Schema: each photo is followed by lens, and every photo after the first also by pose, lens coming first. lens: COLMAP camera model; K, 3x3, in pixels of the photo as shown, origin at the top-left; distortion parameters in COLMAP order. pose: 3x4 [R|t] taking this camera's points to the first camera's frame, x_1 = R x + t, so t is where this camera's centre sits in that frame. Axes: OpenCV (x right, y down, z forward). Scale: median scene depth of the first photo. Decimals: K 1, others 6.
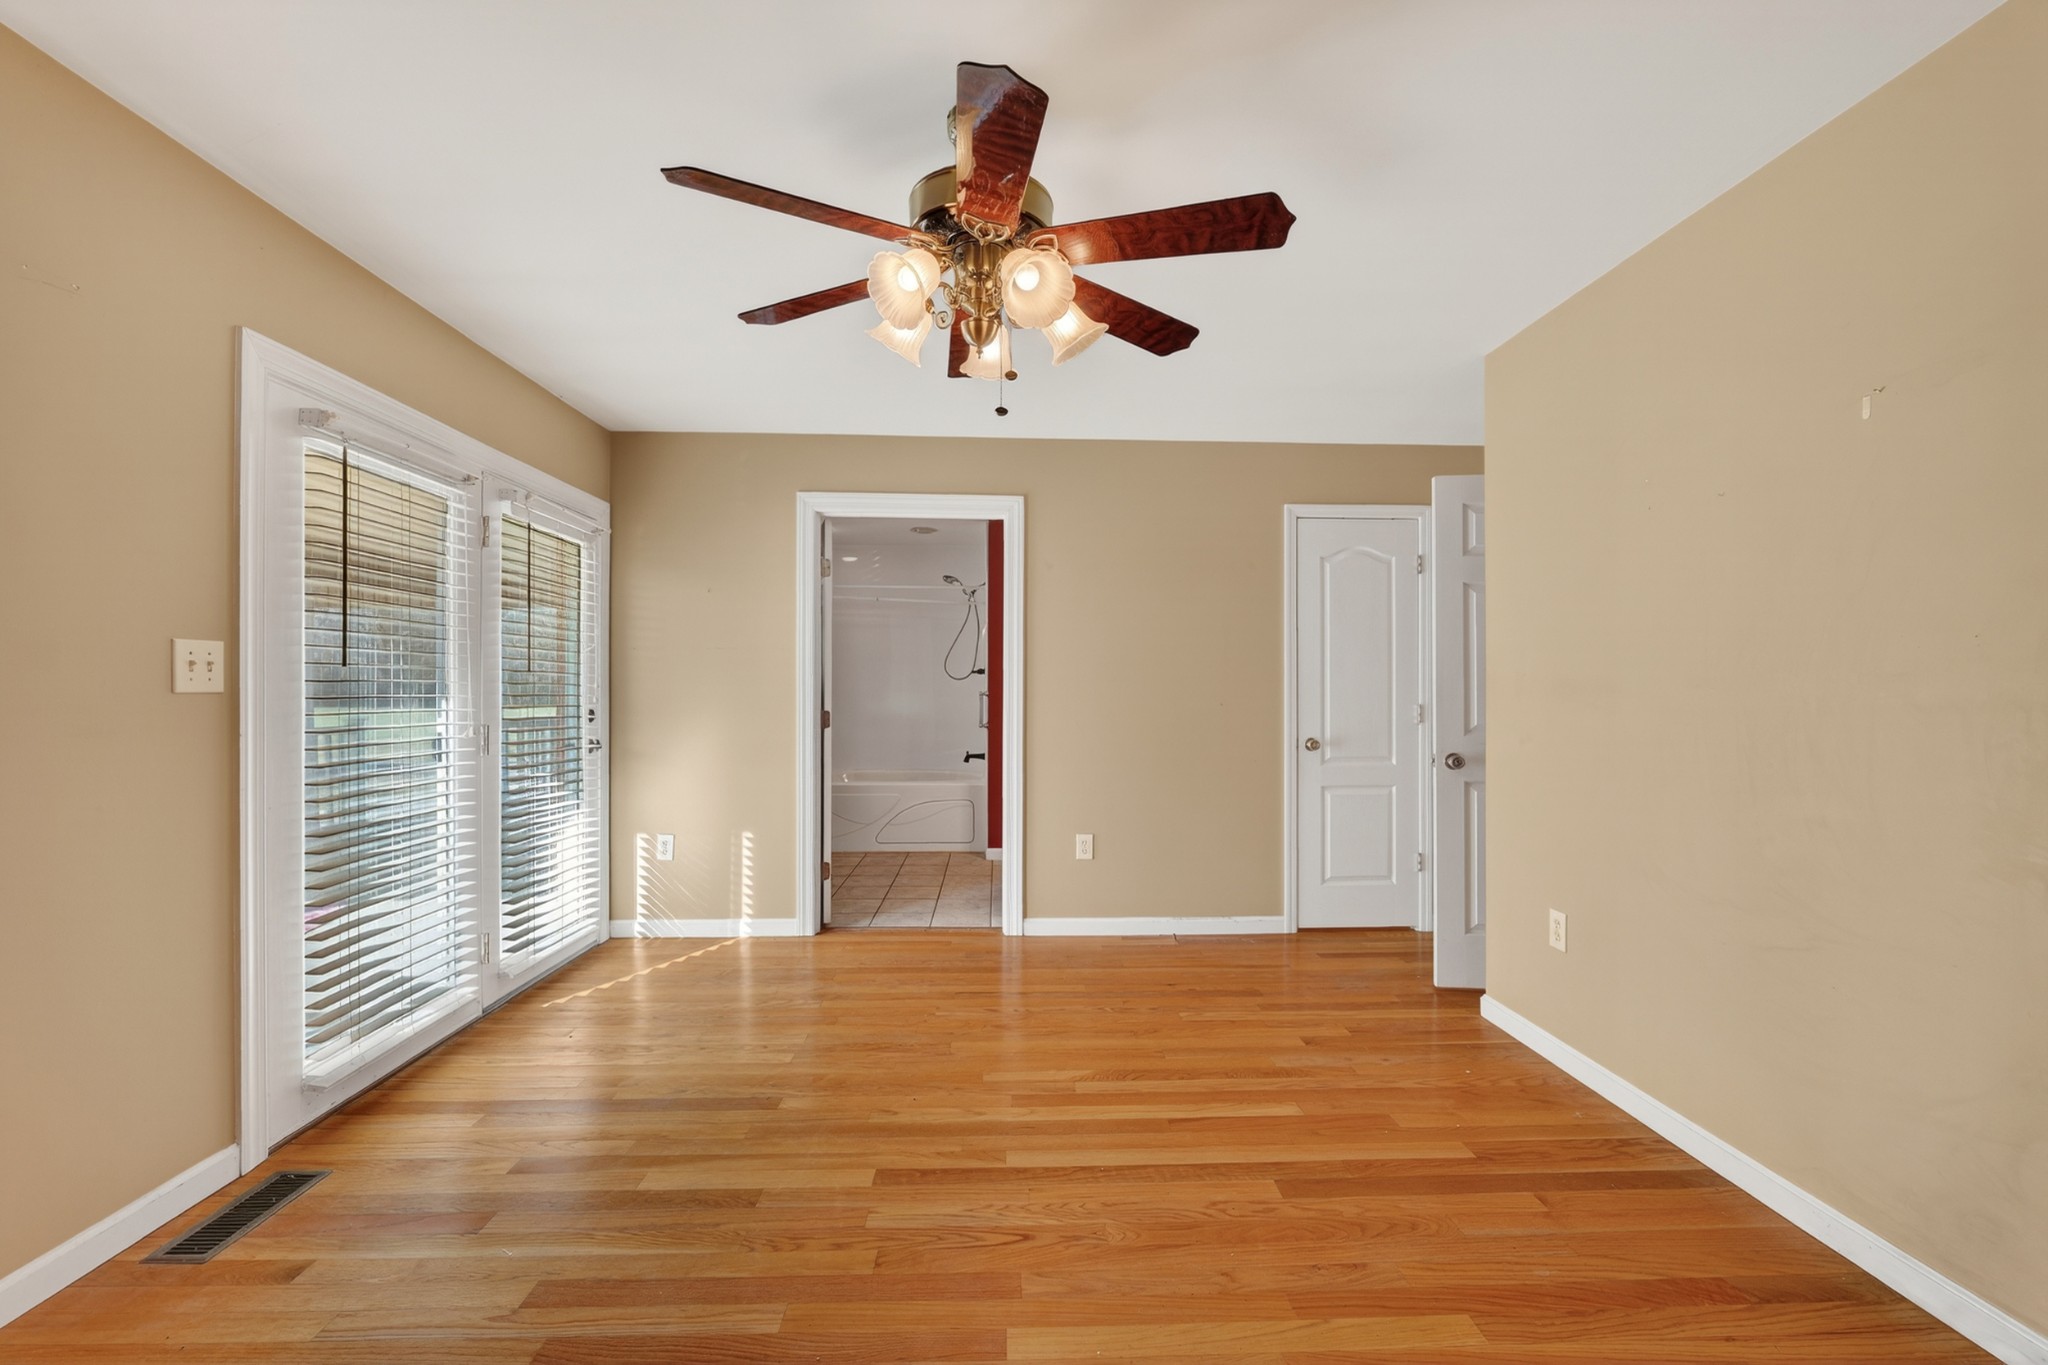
lens RADIAL K [[841.1, 0, 1025.0], [0, 841.1, 694.3], [0, 0, 1]] dist [0.000618, 0.000211]
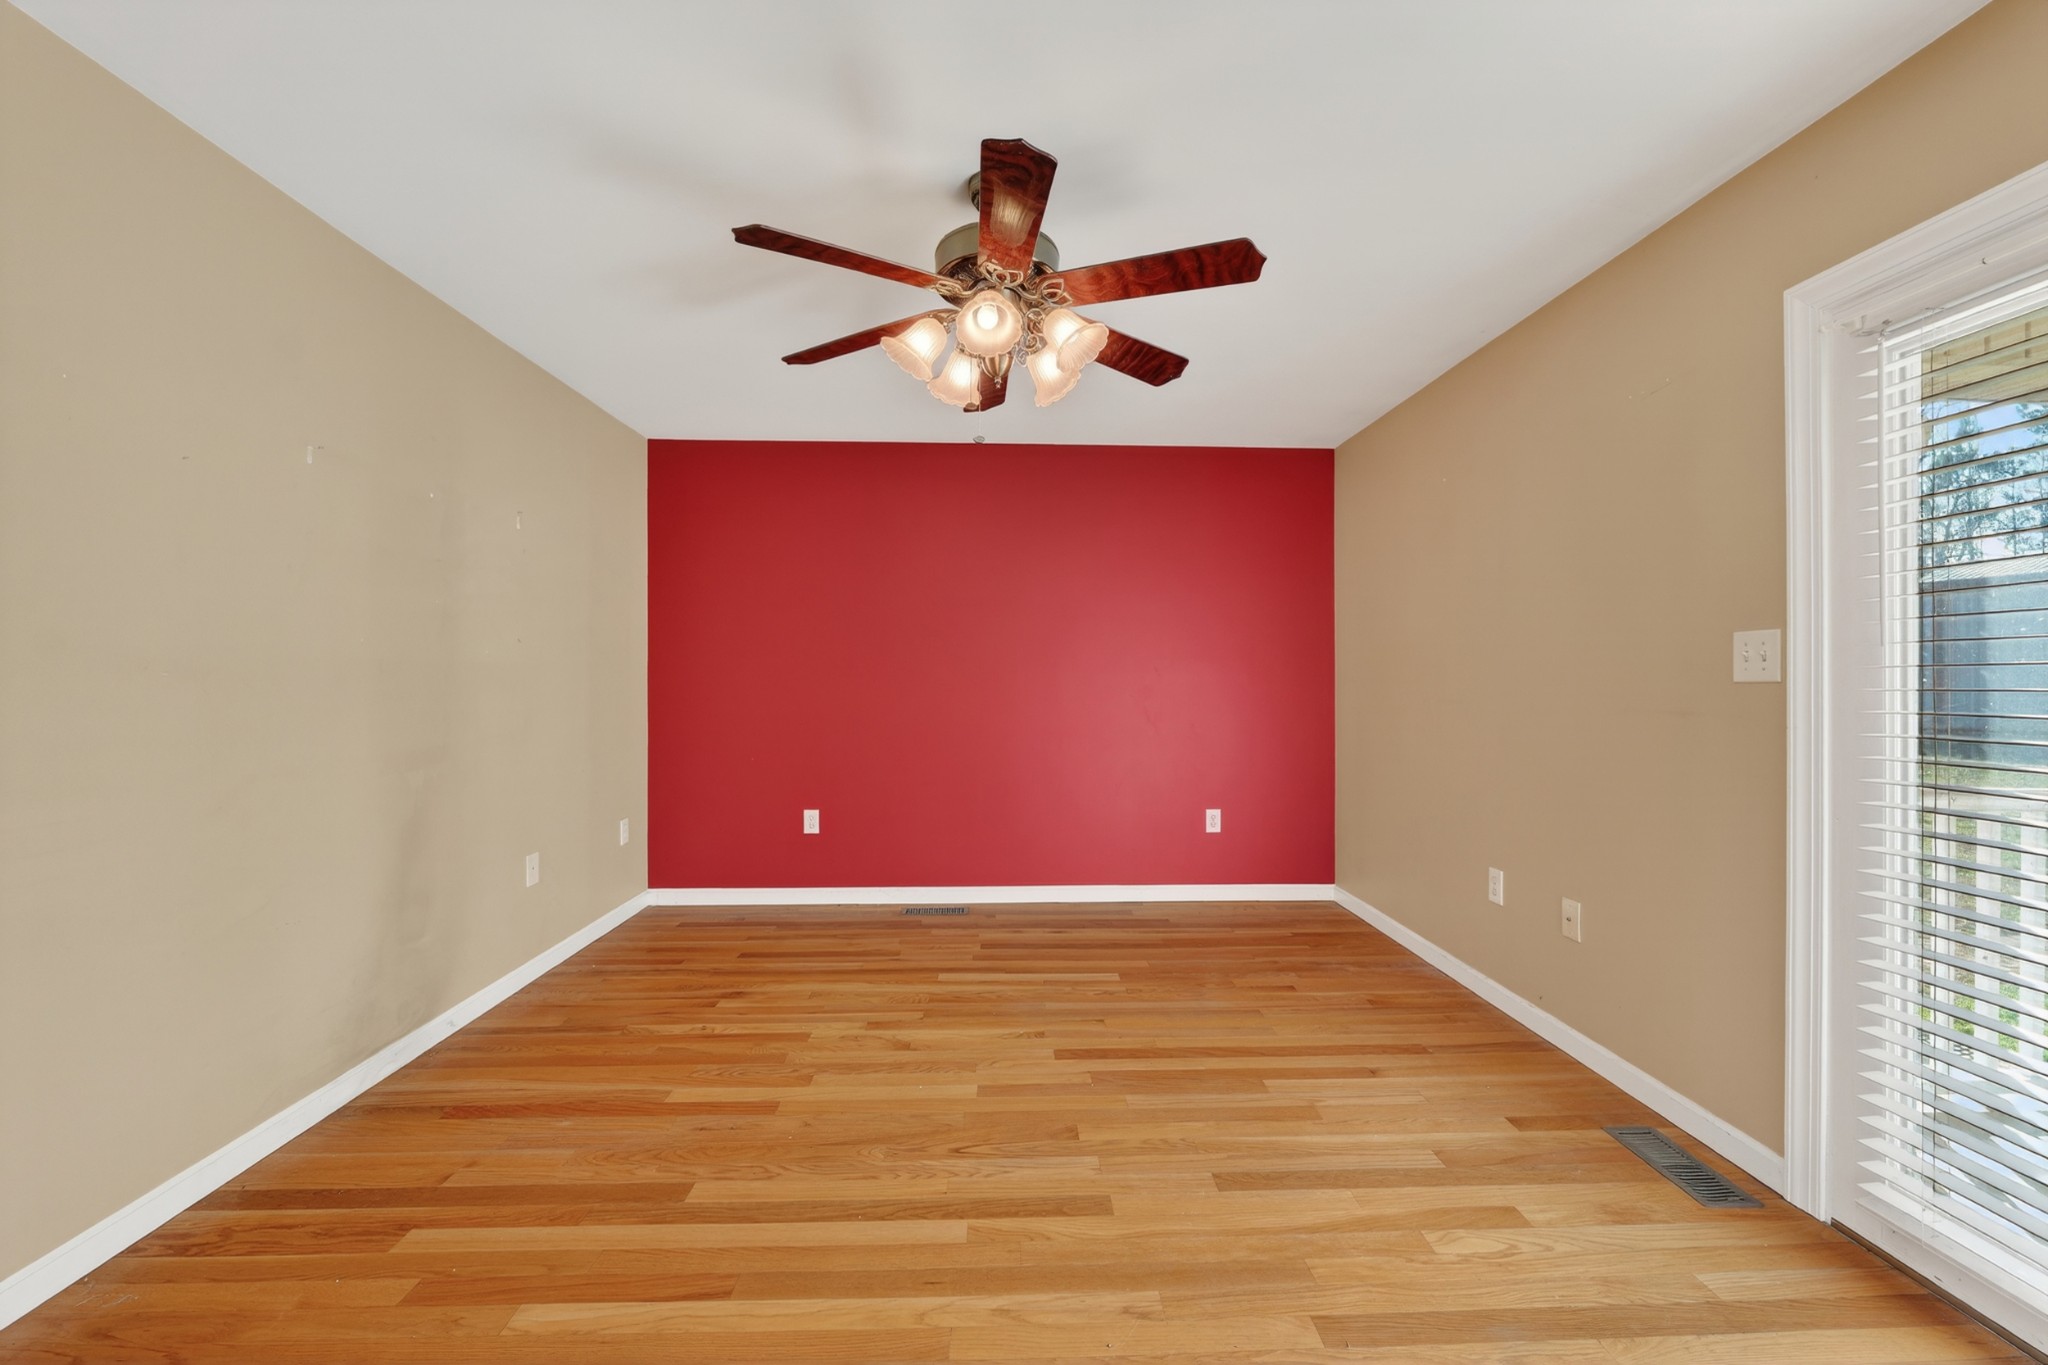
lens RADIAL K [[842.2, 0, 1024.0], [0, 842.2, 682.5], [0, 0, 1]] dist [-0.008139, 0.000067]
pose [[-0.999995, -0.001297, -0.002869, -0.078752], [-0.001321, 0.999963, 0.008455, -0.008383], [0.002858, 0.008459, -0.999960, 1.890023]]
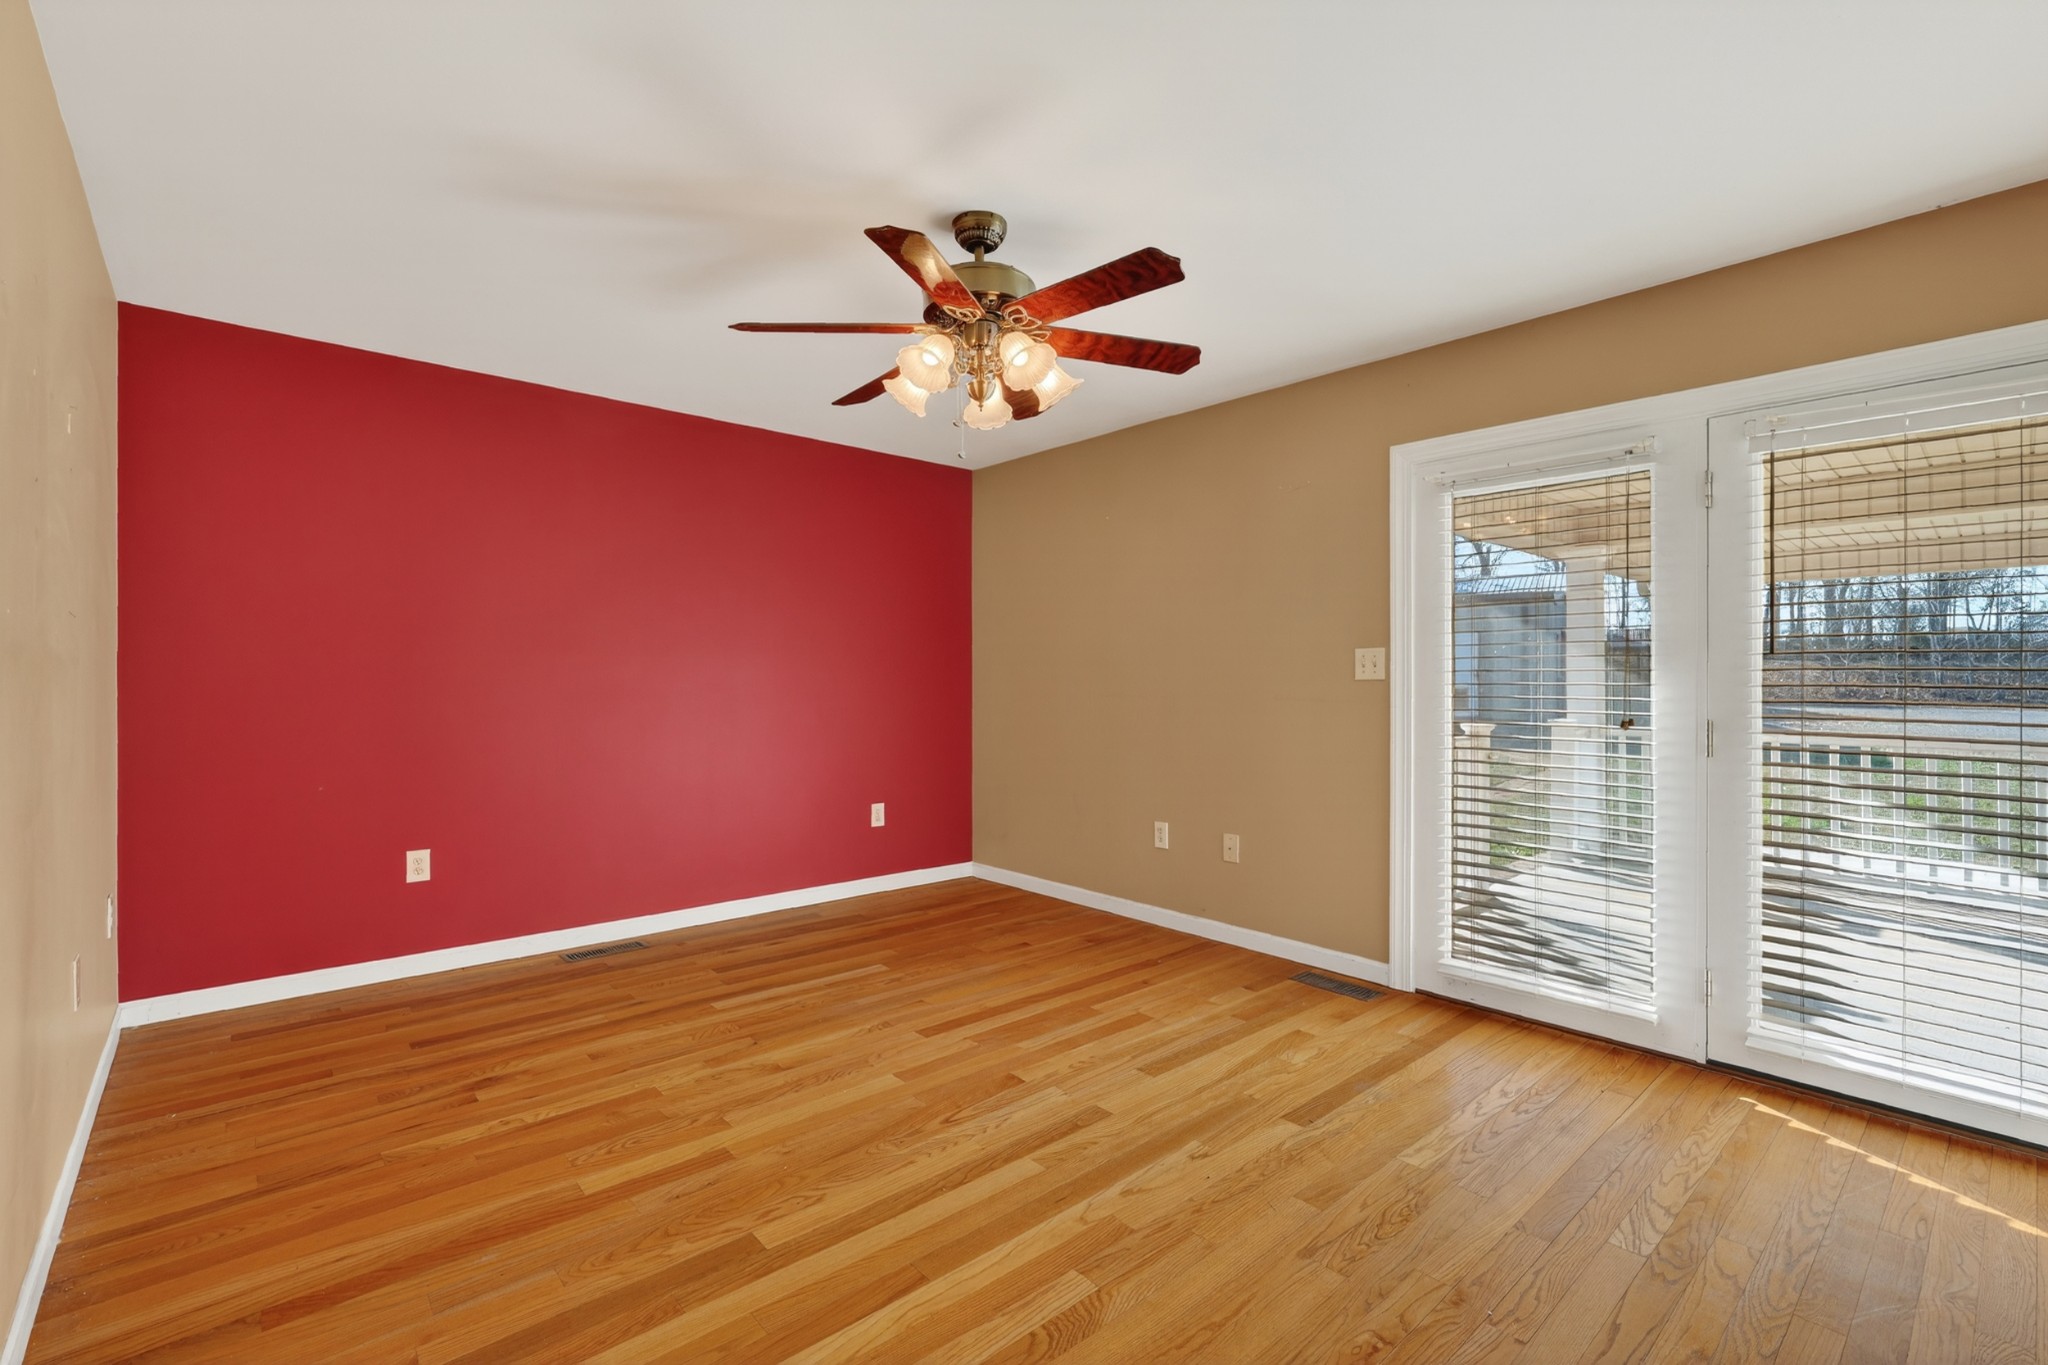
lens RADIAL K [[914.5, 0, 1024.0], [0, 914.5, 682.5], [0, 0, 1]] dist [-0.001240, -0.000146]
pose [[-0.767244, 0.000826, -0.641355, 0.675639], [-0.005082, 0.999960, 0.007367, -0.005834], [0.641336, 0.008911, -0.767209, 1.837330]]
